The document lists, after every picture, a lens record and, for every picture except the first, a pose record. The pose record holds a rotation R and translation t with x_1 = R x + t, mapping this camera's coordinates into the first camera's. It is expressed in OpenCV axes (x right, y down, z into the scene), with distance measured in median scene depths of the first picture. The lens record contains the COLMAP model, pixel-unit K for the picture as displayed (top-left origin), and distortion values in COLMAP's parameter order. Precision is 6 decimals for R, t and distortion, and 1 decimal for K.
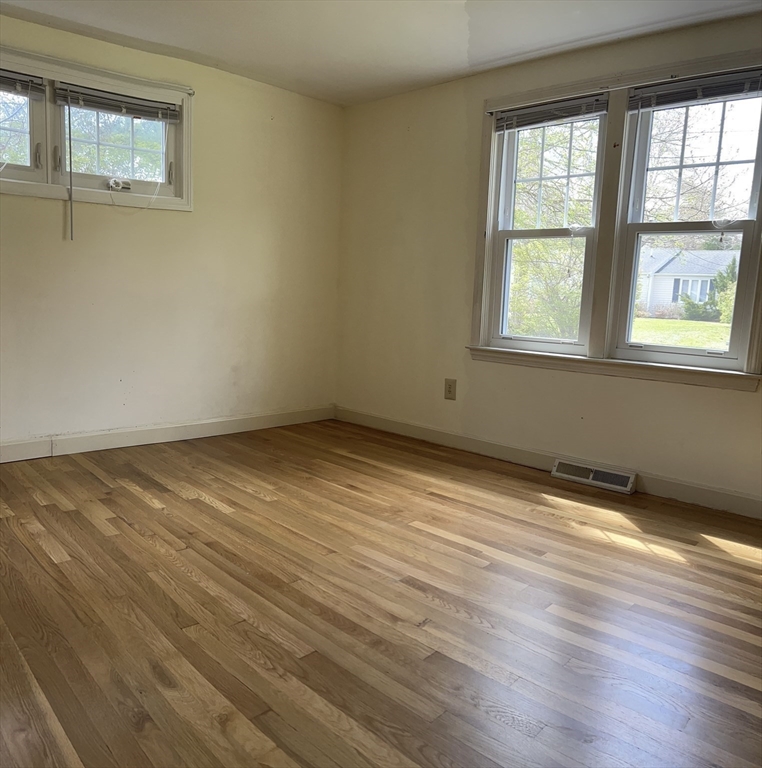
lens RADIAL K [[596.7, 0, 381.0], [0, 596.7, 384.0], [0, 0, 1]] dist [-0.125792, -0.001727]
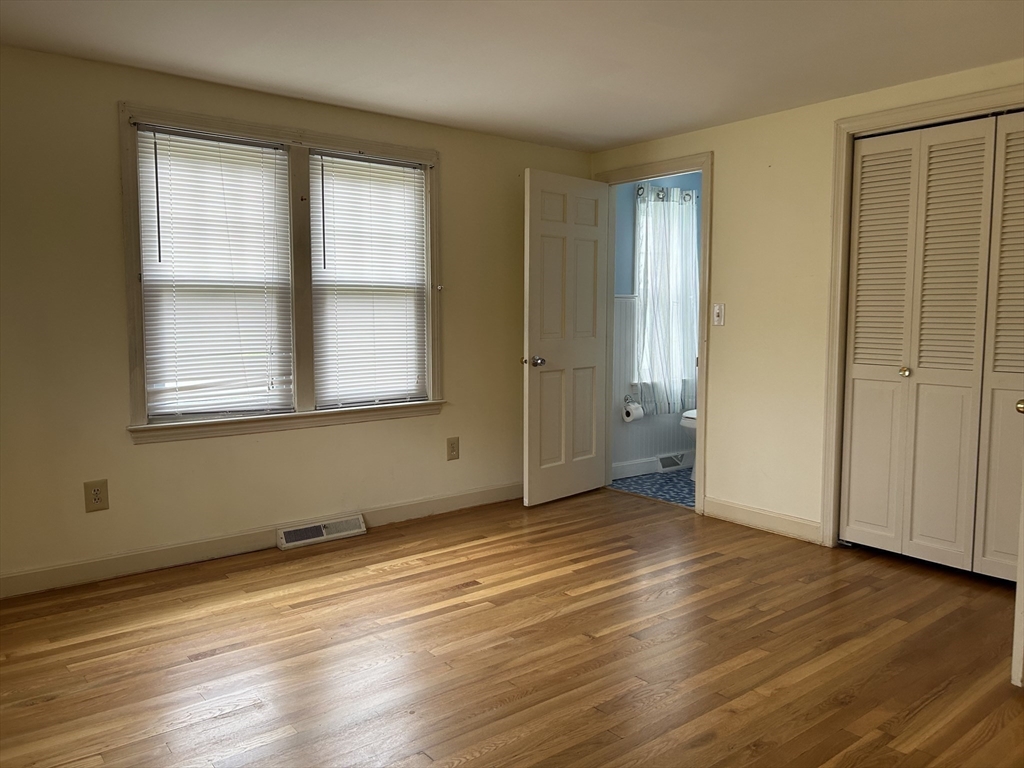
lens RADIAL K [[735.1, 0, 512.0], [0, 735.1, 384.0], [0, 0, 1]] dist [0.002997, -0.005234]
pose [[0.126281, -0.124655, 0.984131, -0.797140], [0.137271, 0.984725, 0.107116, -0.181268], [-0.982451, 0.121566, 0.141463, 0.465674]]
